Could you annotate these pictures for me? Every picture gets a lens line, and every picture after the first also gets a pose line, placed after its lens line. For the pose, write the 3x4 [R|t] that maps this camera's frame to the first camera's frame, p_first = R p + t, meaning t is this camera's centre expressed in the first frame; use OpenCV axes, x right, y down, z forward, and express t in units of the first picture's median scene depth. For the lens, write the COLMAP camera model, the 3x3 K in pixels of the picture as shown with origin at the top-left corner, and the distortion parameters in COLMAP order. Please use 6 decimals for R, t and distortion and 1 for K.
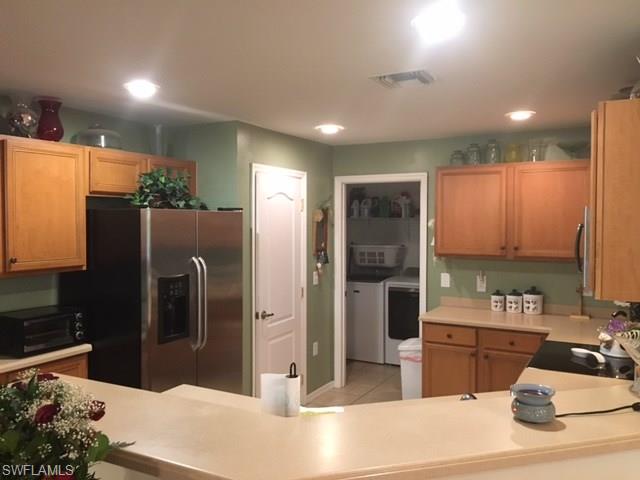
lens RADIAL K [[535.6, 0, 320.0], [0, 535.6, 240.0], [0, 0, 1]] dist [0.030531, -0.013952]
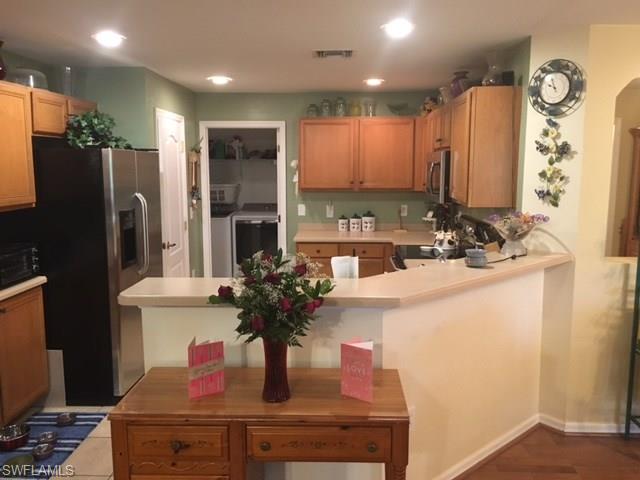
lens RADIAL K [[535.6, 0, 320.0], [0, 535.6, 240.0], [0, 0, 1]] dist [0.030531, -0.013952]
pose [[0.896781, -0.063344, 0.437918, -0.304731], [0.016991, 0.993900, 0.108971, 0.010620], [-0.442149, -0.090283, 0.892386, -0.146887]]
